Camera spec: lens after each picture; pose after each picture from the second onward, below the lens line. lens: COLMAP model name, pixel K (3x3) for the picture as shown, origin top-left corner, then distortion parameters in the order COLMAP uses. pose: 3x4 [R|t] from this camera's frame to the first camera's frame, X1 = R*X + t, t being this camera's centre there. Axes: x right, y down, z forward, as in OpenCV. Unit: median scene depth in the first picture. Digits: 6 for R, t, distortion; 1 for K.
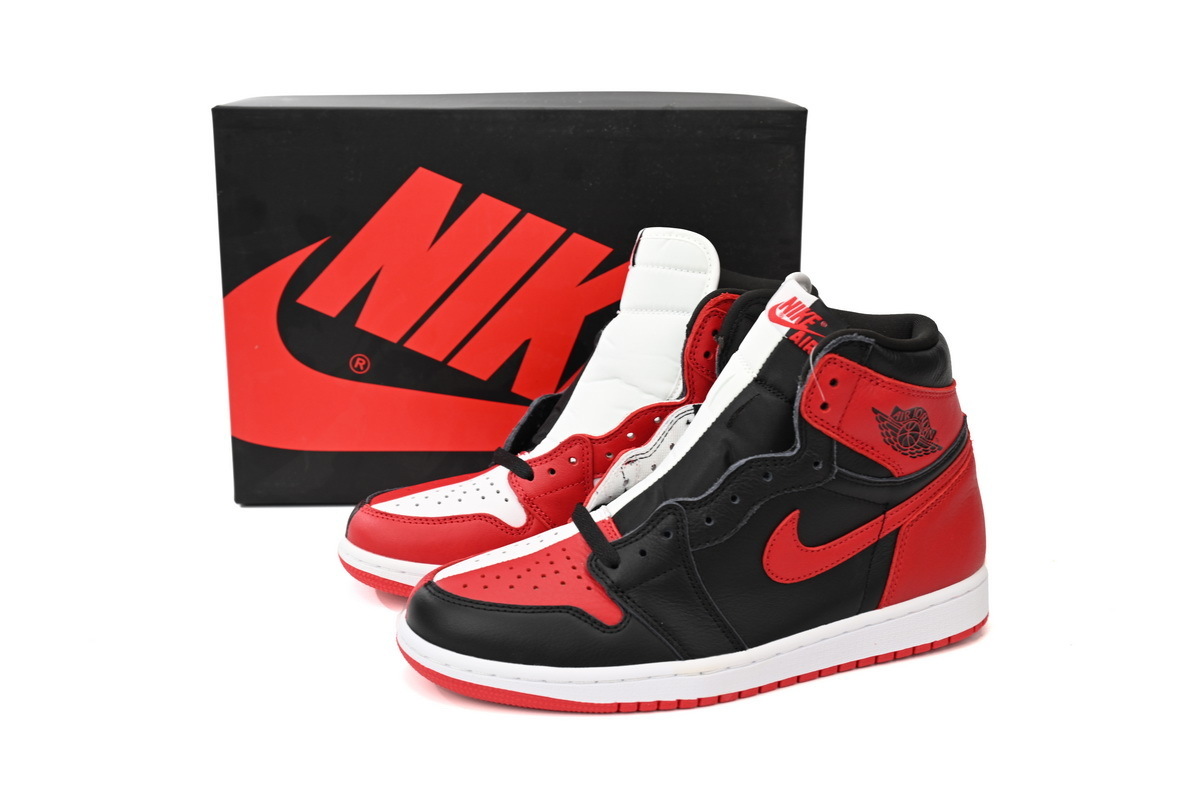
lens RADIAL K [[1522.1, 0, 579.9], [0, 1522.1, 363.8], [0, 0, 1]] dist [-0.023714, 0.000000]
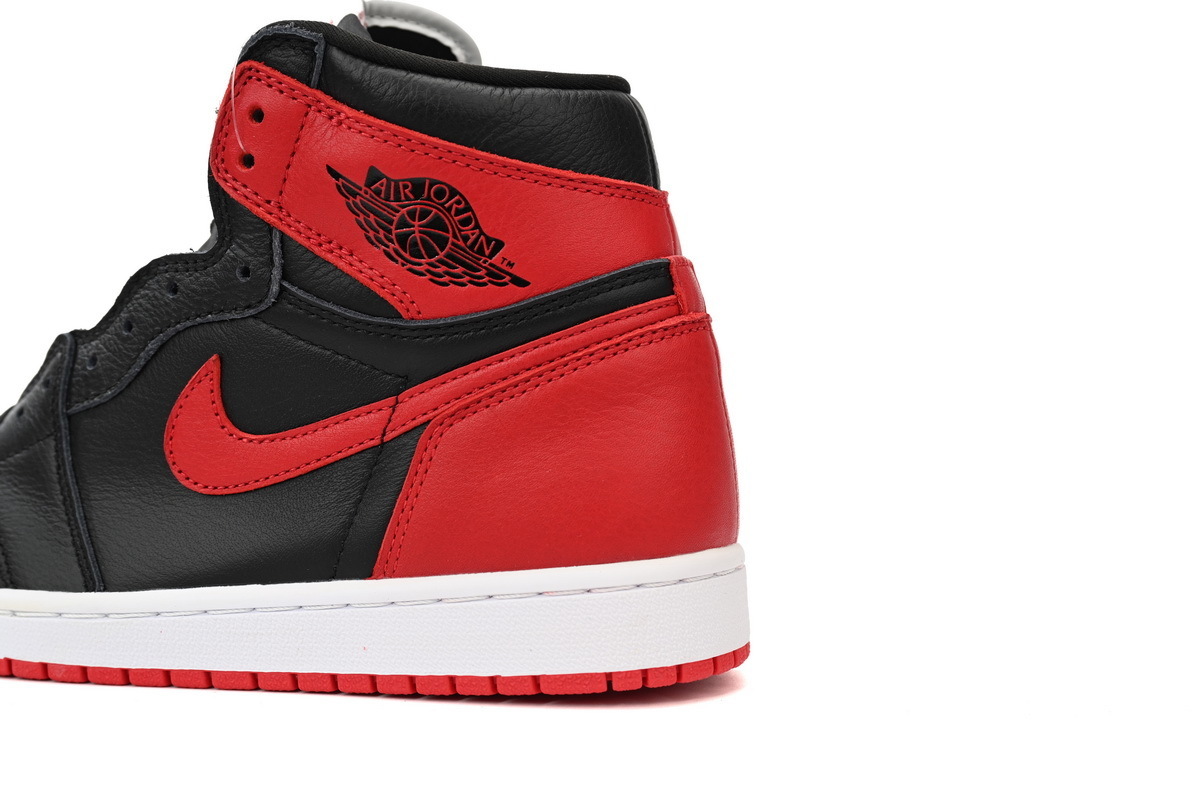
lens RADIAL K [[1710.6, 0, 599.3], [0, 1710.6, 402.6], [0, 0, 1]] dist [0.044598, 0.000000]
pose [[0.762402, 0.021556, -0.646744, 0.649157], [-0.160186, 0.974626, -0.156348, 0.186711], [0.626964, 0.222799, 0.746510, 0.616982]]
